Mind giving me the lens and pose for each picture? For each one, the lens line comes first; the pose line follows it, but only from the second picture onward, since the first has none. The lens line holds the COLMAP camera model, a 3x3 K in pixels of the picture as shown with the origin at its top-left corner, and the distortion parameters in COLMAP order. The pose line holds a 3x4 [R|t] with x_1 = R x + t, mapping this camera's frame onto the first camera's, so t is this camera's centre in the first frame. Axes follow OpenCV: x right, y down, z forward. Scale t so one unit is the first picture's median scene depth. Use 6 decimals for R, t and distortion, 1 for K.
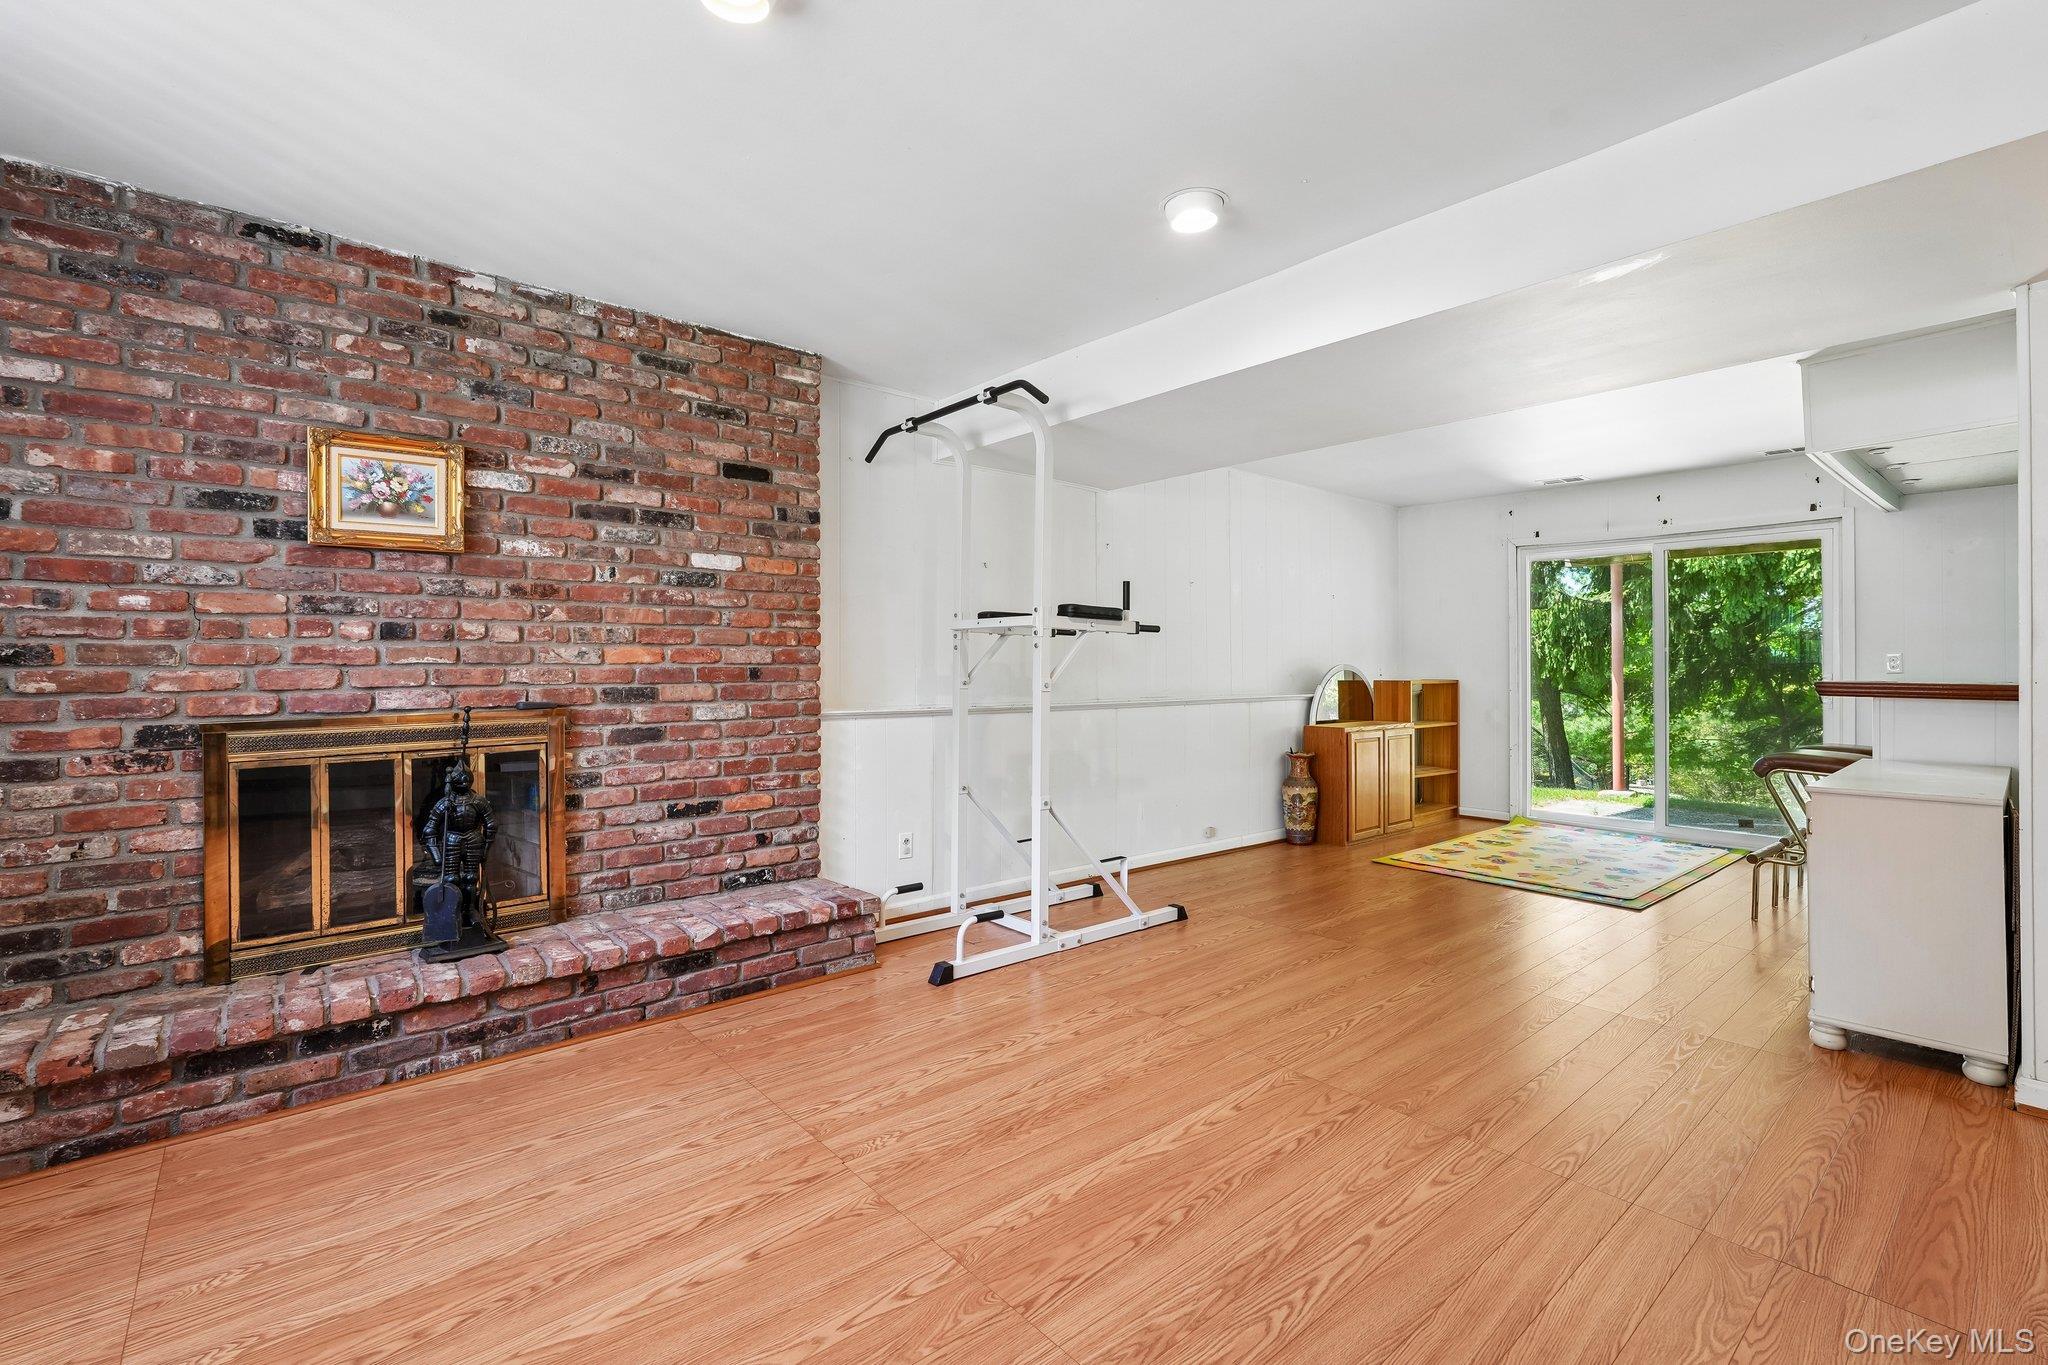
lens RADIAL K [[914.1, 0, 1031.0], [0, 914.1, 657.4], [0, 0, 1]] dist [-0.008919, 0.006636]
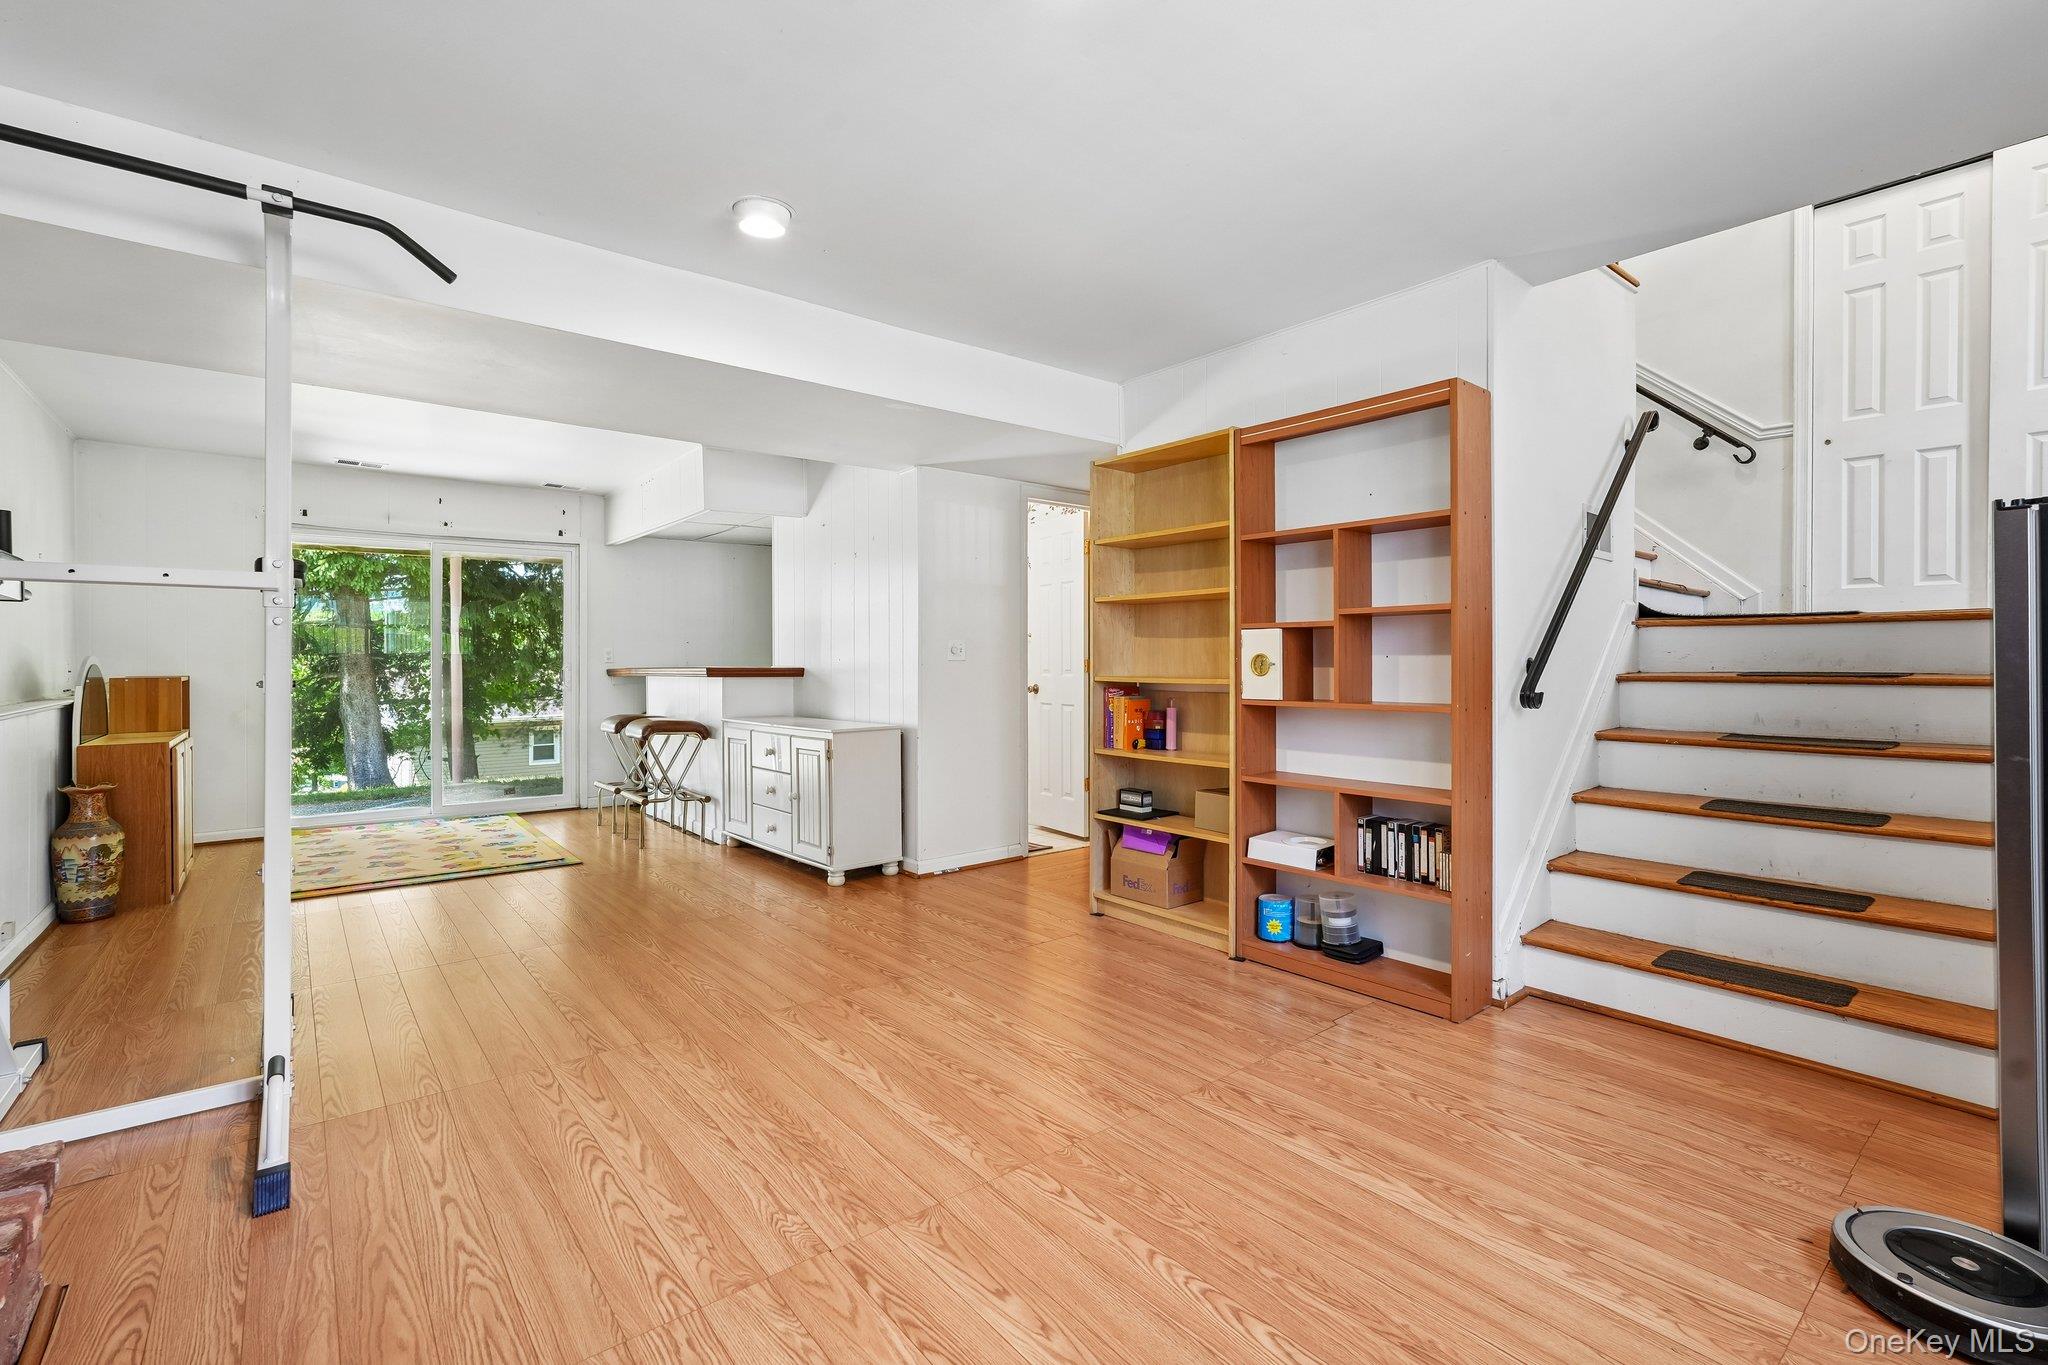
lens RADIAL K [[914.1, 0, 1031.0], [0, 914.1, 657.4], [0, 0, 1]] dist [-0.008919, 0.006636]
pose [[0.023493, 0.001917, 0.999722, -0.750004], [-0.007522, 0.999970, -0.001740, 0.011349], [-0.999696, -0.007479, 0.023506, 0.584605]]
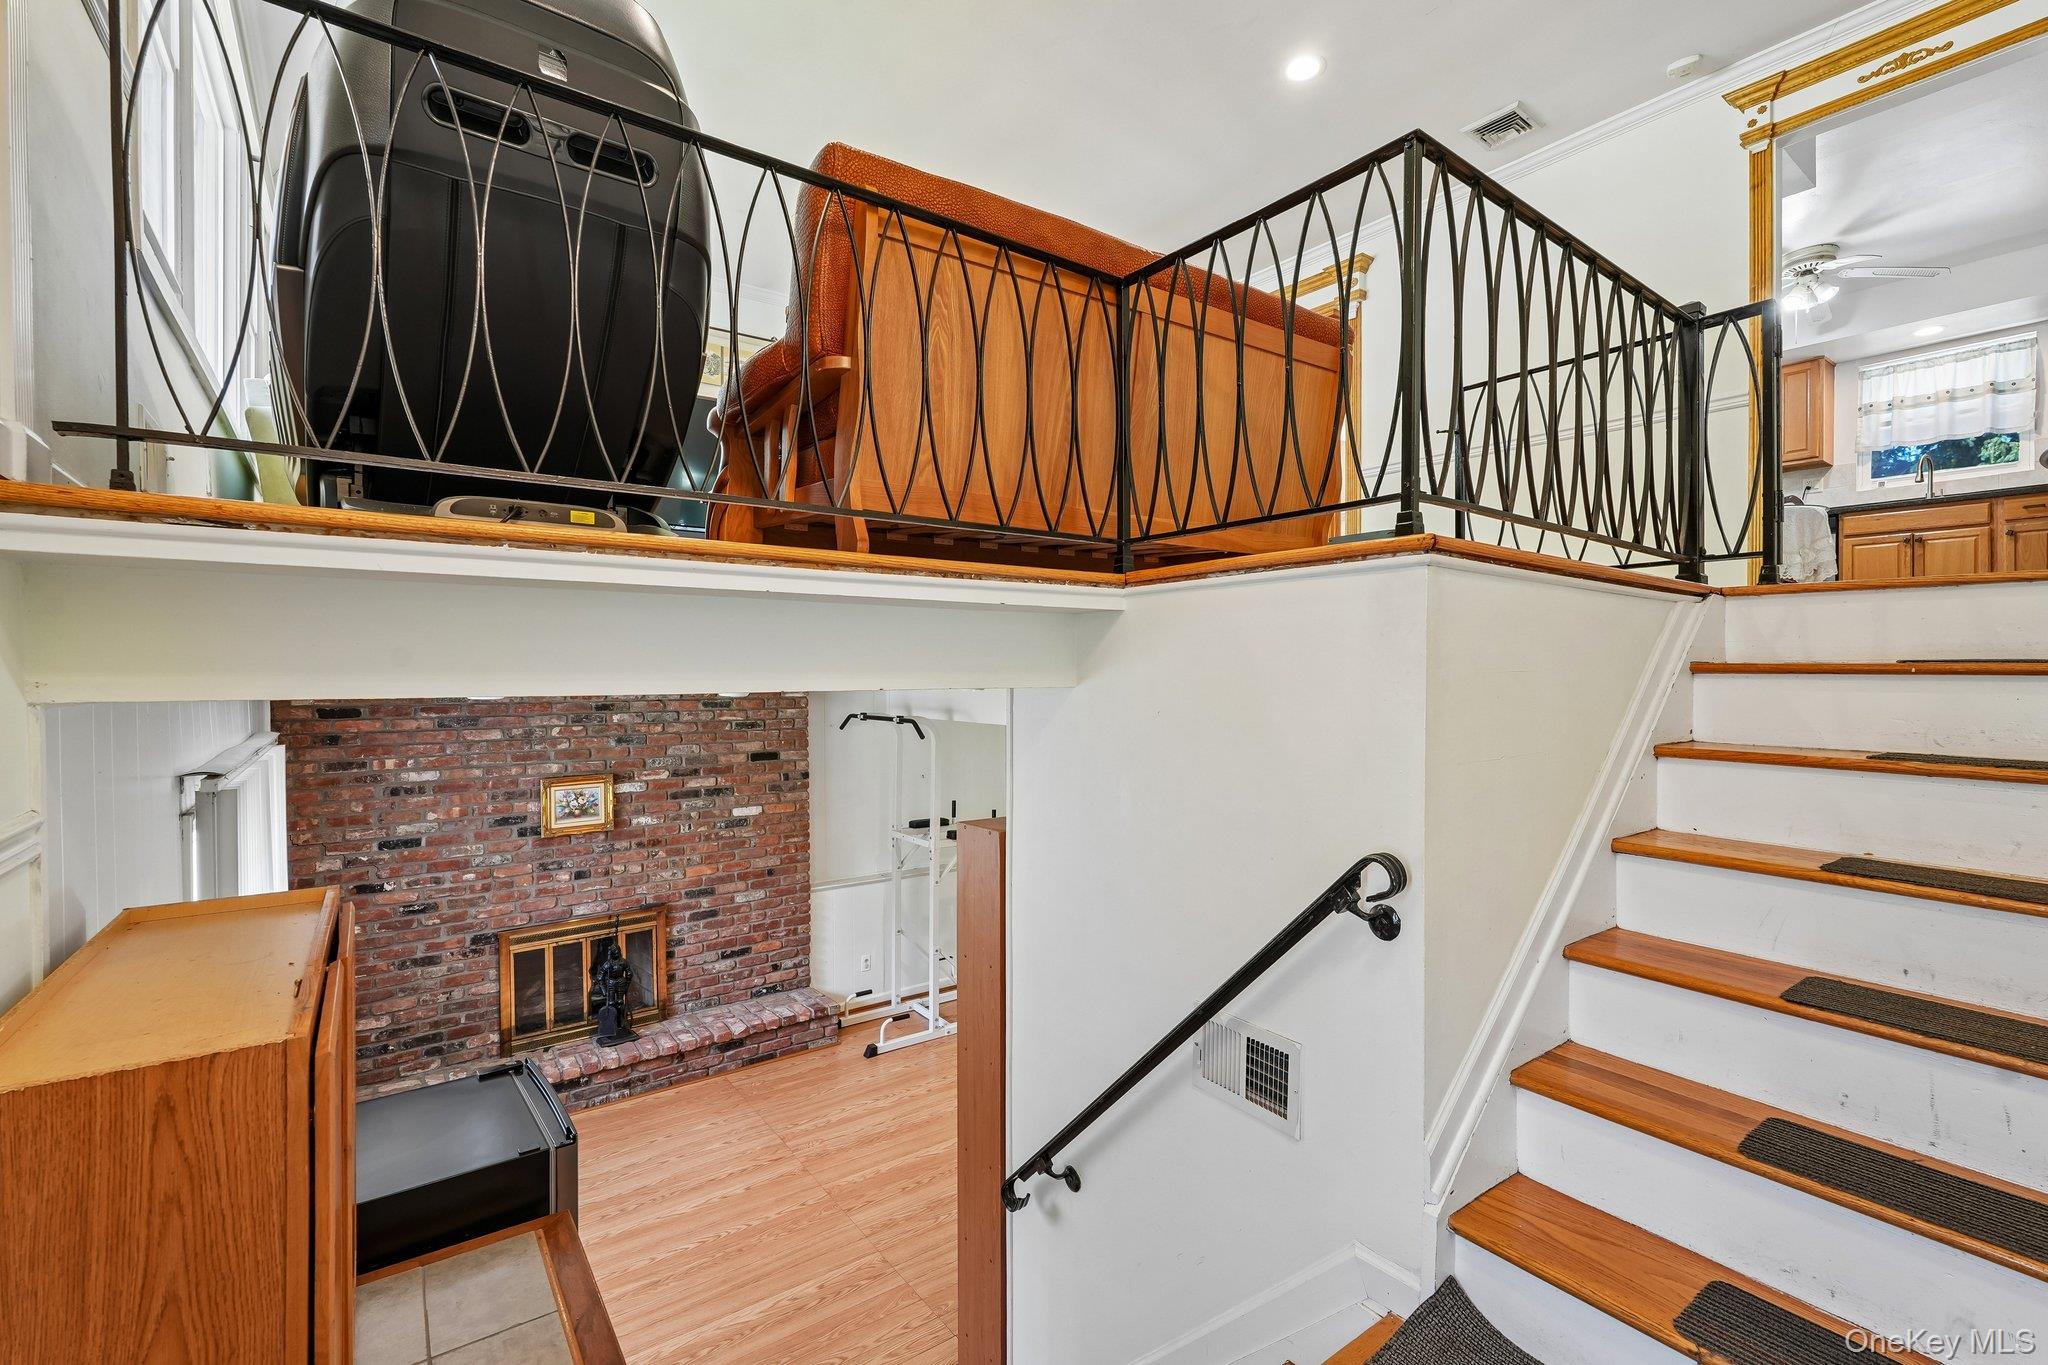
lens RADIAL K [[911.5, 0, 1029.7], [0, 911.5, 684.0], [0, 0, 1]] dist [-0.000985, 0.000249]
pose [[0.997291, -0.001201, -0.073549, 0.393690], [0.002839, 0.999750, 0.022169, -0.469230], [0.073504, -0.022318, 0.997045, -0.845862]]
